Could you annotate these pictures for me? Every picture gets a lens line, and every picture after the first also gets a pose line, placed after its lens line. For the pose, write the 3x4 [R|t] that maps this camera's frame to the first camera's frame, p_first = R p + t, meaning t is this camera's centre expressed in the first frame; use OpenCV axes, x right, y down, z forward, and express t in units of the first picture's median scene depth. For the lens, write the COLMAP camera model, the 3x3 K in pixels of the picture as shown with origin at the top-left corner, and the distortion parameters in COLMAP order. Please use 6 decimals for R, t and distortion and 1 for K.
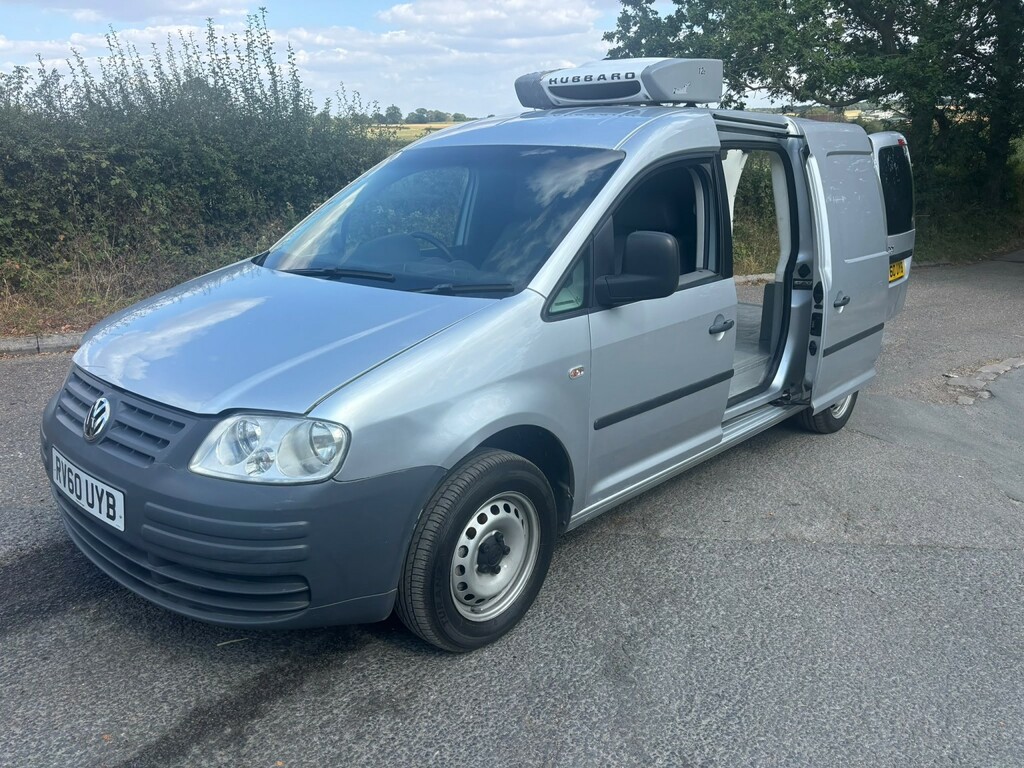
lens RADIAL K [[838.2, 0, 512.0], [0, 838.2, 384.0], [0, 0, 1]] dist [0.063621, -0.087881]
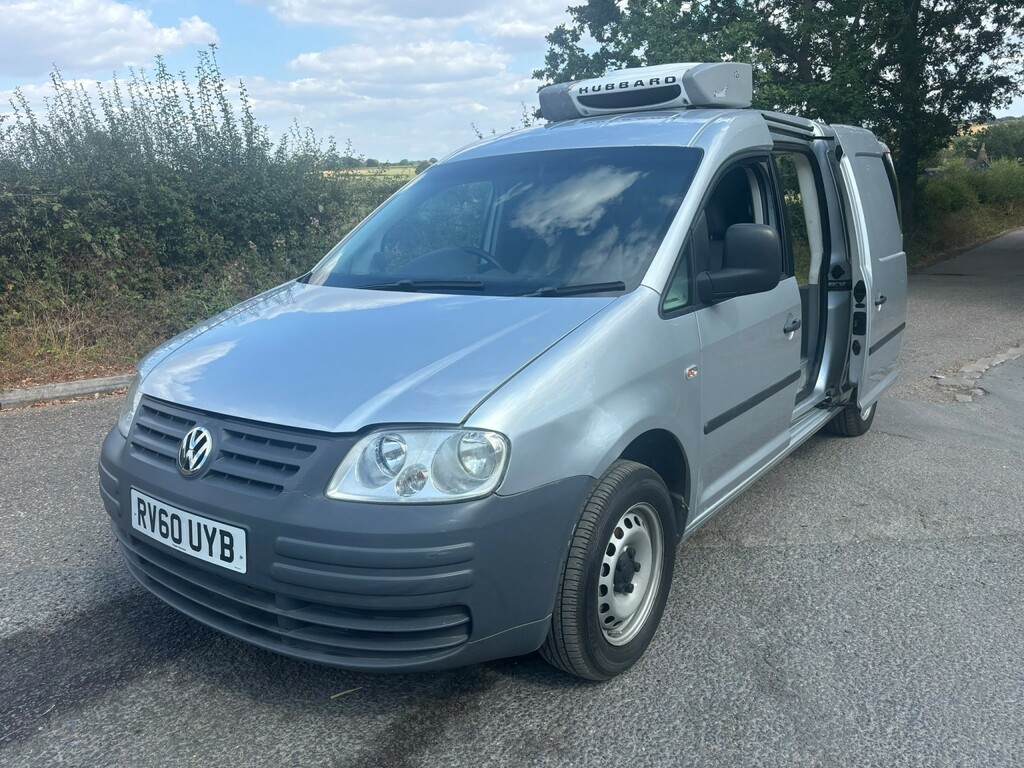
lens RADIAL K [[838.2, 0, 512.0], [0, 838.2, 384.0], [0, 0, 1]] dist [0.063621, -0.087881]
pose [[0.993801, -0.058773, 0.094372, -0.184150], [0.063211, 0.996997, -0.044745, 0.024694], [-0.091459, 0.050433, 0.994531, 0.063409]]
